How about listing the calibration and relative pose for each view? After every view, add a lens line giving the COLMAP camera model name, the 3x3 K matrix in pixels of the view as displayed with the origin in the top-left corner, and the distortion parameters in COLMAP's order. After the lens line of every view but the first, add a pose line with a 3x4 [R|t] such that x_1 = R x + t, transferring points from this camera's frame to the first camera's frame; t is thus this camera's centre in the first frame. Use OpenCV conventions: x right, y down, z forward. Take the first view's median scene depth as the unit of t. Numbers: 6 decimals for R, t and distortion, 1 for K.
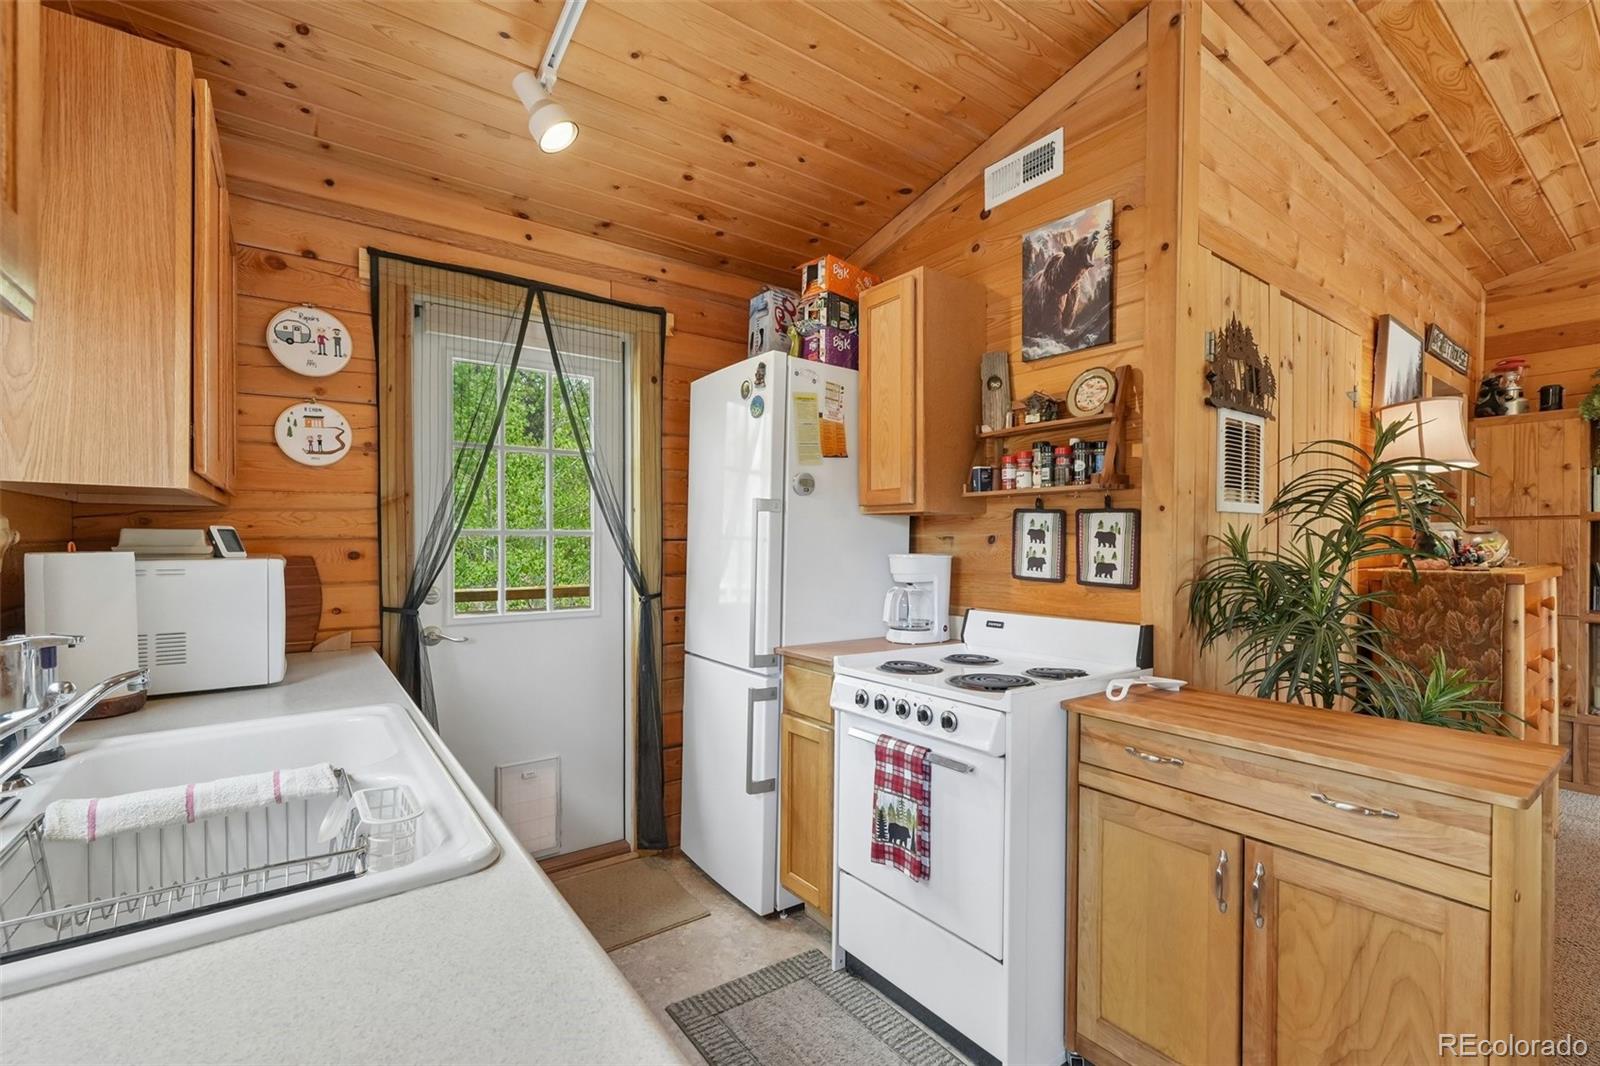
lens RADIAL K [[703.3, 0, 808.0], [0, 703.3, 550.9], [0, 0, 1]] dist [-0.001839, 0.000105]
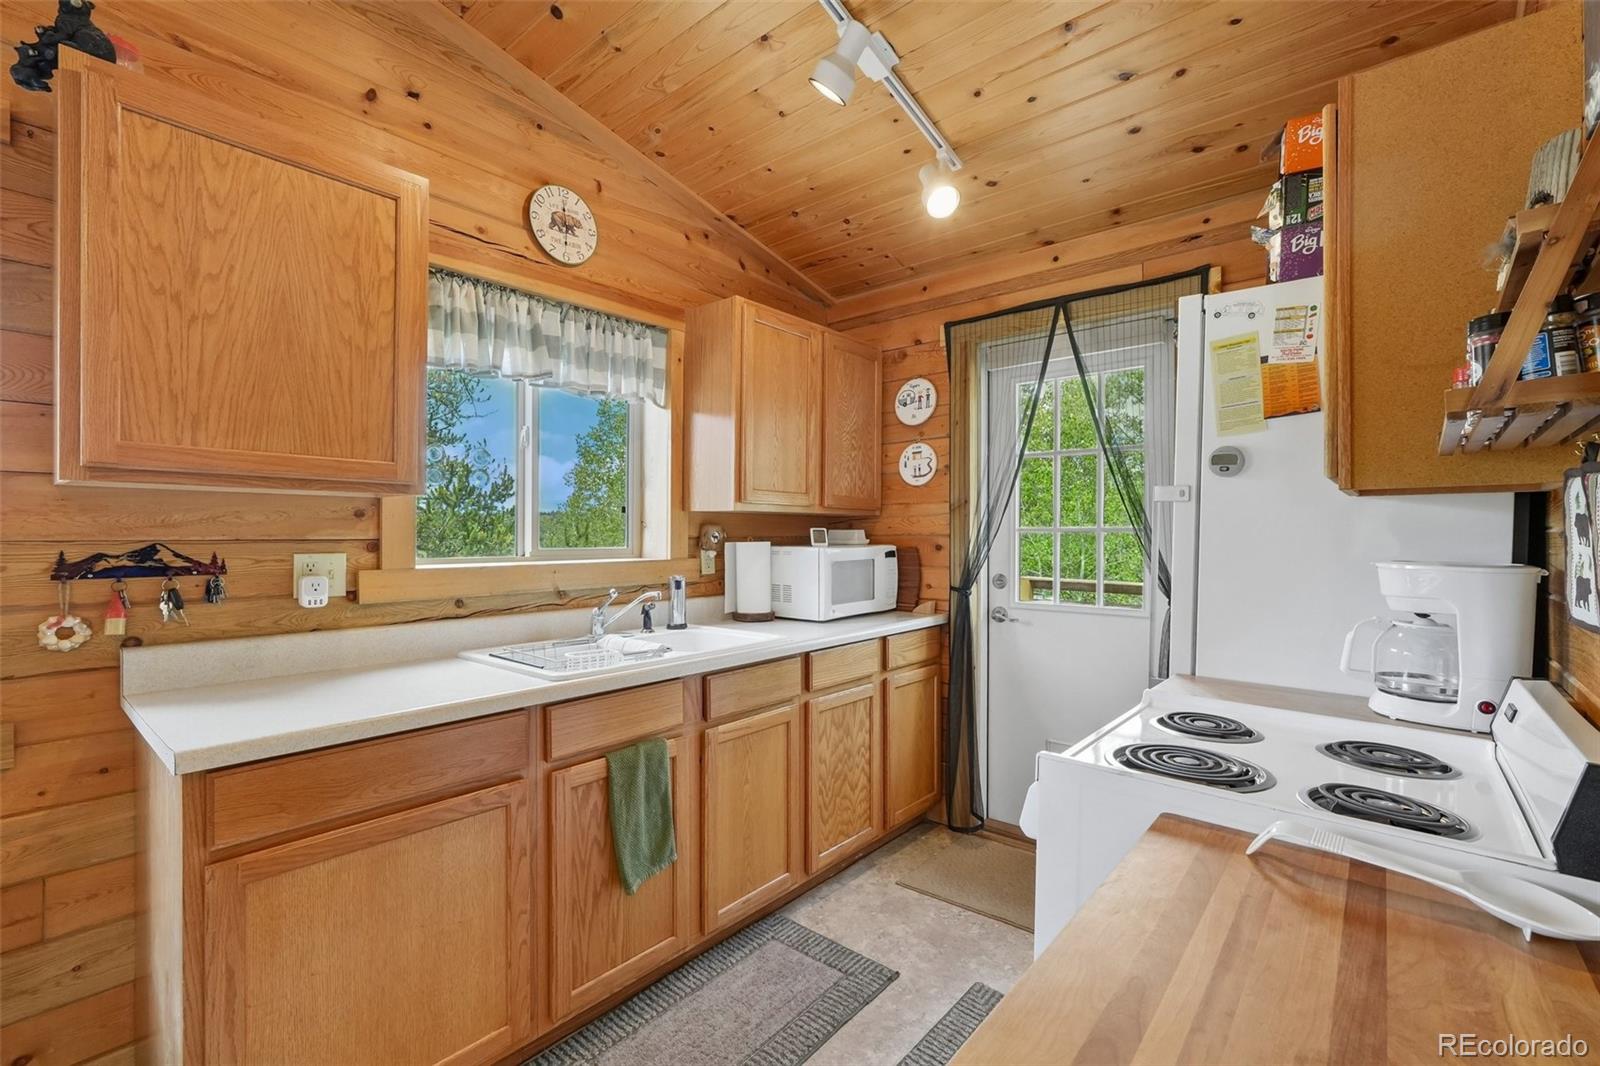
lens RADIAL K [[701.5, 0, 805.5], [0, 701.5, 535.4], [0, 0, 1]] dist [0.000083, 0.001568]
pose [[0.224940, 0.000415, -0.974373, 0.635248], [-0.016763, 0.999854, -0.003444, -0.007843], [0.974228, 0.017108, 0.224914, 0.422789]]
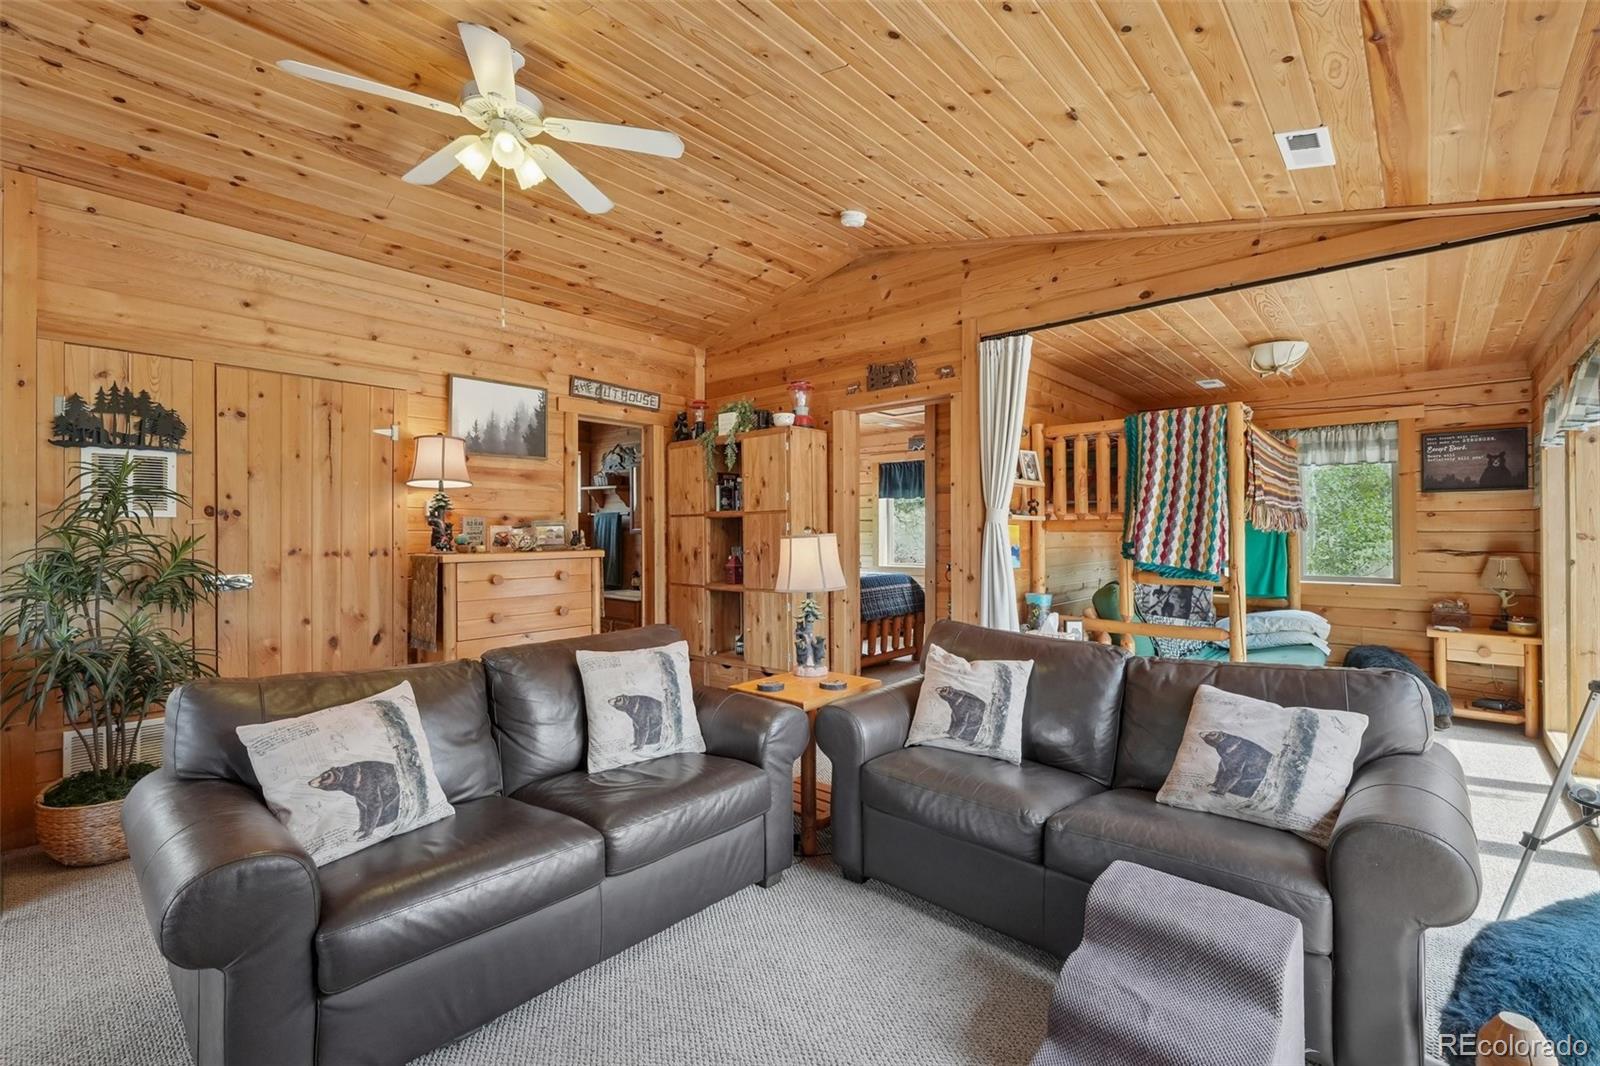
lens RADIAL K [[695.9, 0, 800.4], [0, 695.9, 524.7], [0, 0, 1]] dist [0.000612, 0.000951]
pose [[0.981151, -0.003927, 0.193203, 1.593966], [0.008225, 0.999736, -0.021449, 0.004778], [-0.193067, 0.022634, 0.980924, -0.652988]]
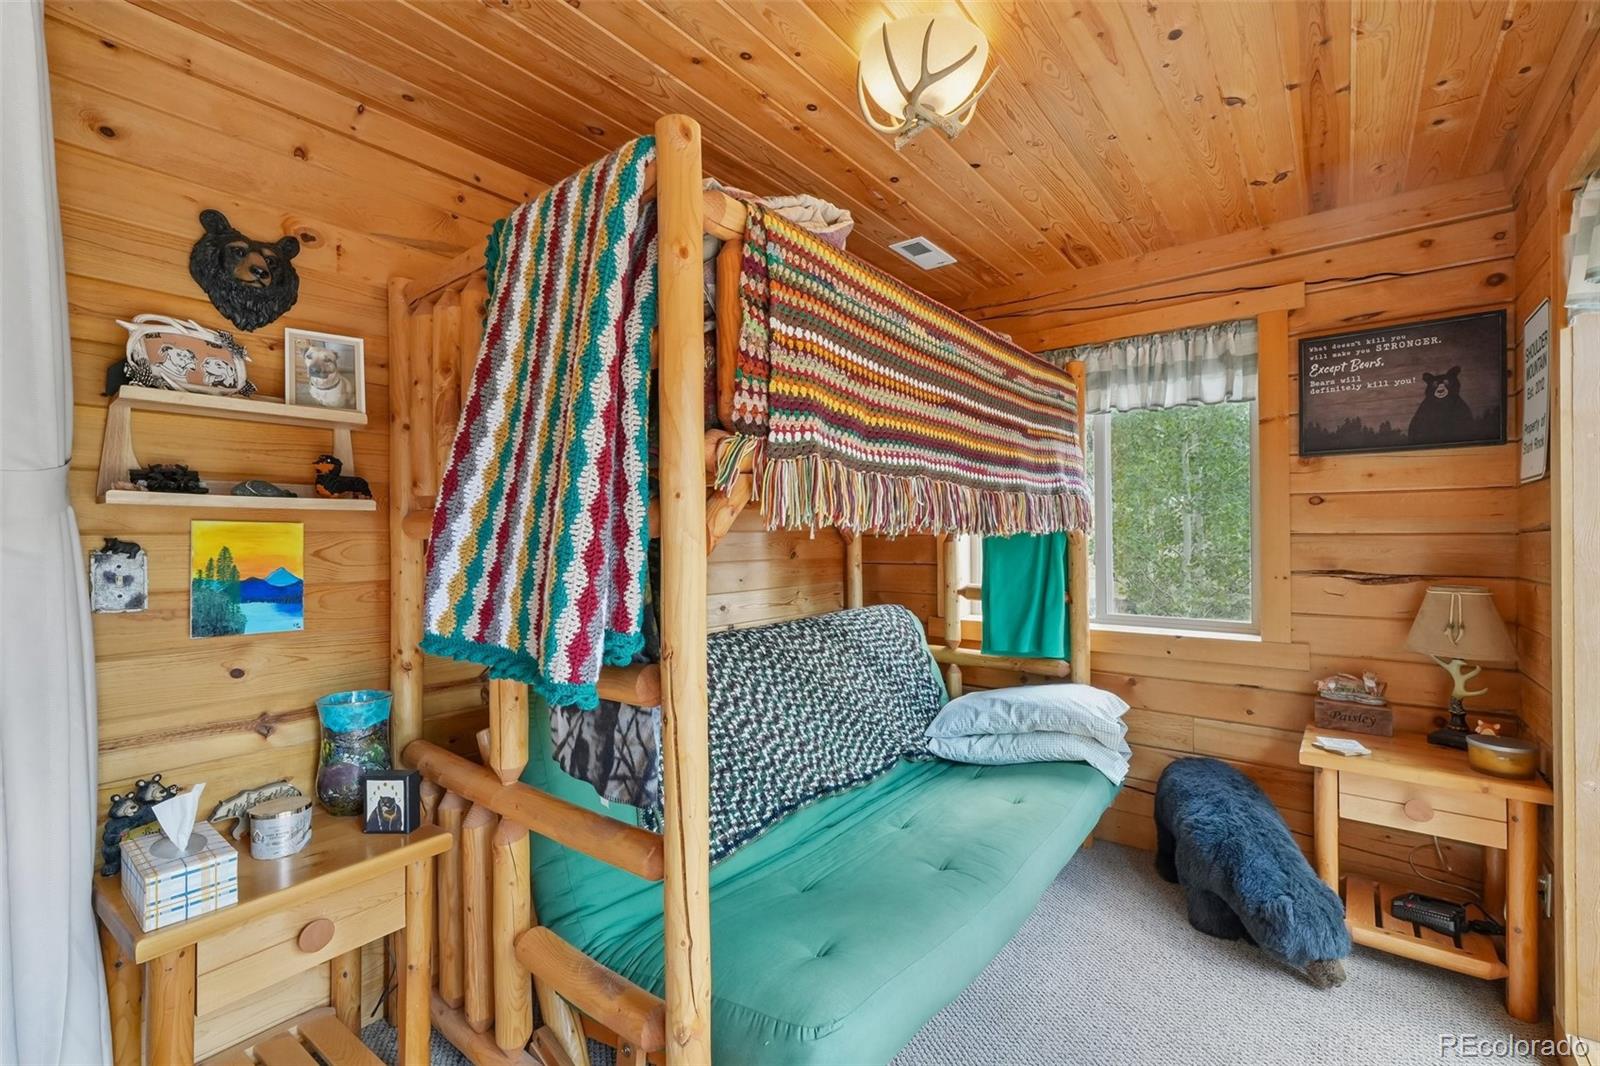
lens RADIAL K [[690.4, 0, 800.8], [0, 690.4, 537.4], [0, 0, 1]] dist [-0.001263, 0.000112]
pose [[0.967532, -0.010314, 0.252540, 2.888181], [0.013158, 0.999868, -0.009578, 0.000261], [-0.252407, 0.012590, 0.967539, 0.256522]]
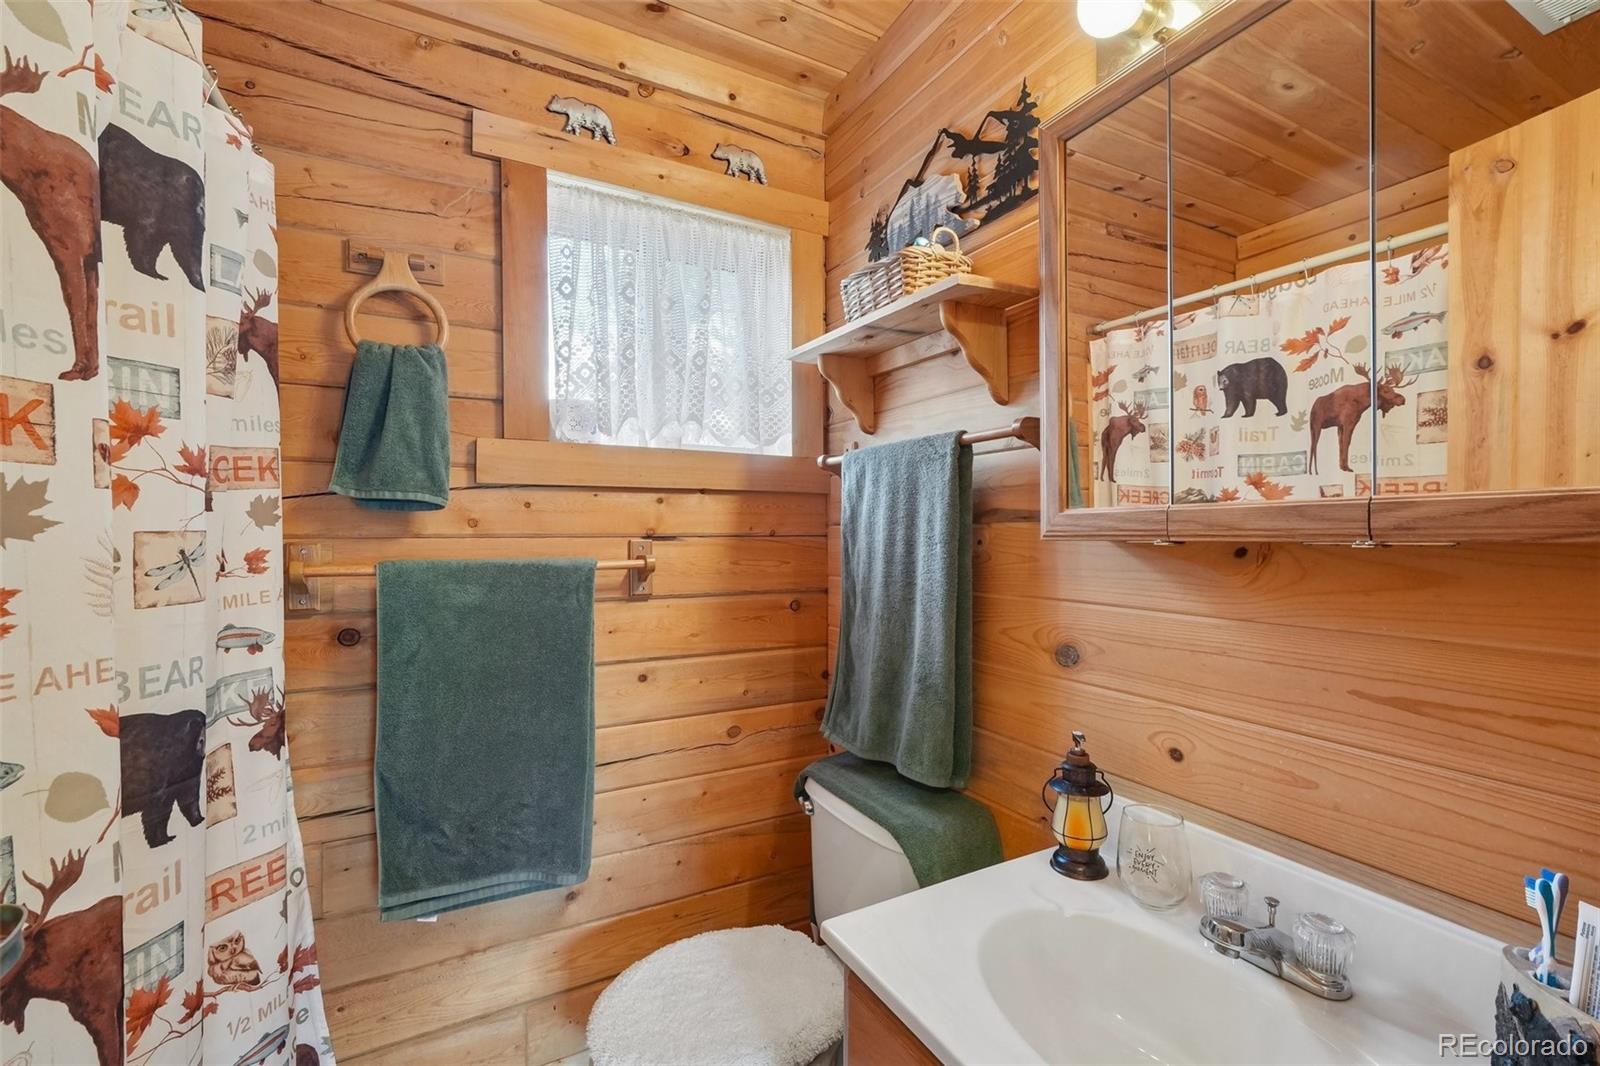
lens RADIAL K [[694.3, 0, 803.8], [0, 694.3, 537.5], [0, 0, 1]] dist [-0.001845, 0.000304]
pose [[0.989869, -0.001854, -0.141972, 1.375198], [0.000850, 0.999974, -0.007130, -0.020848], [0.141981, 0.006937, 0.989845, 1.626384]]
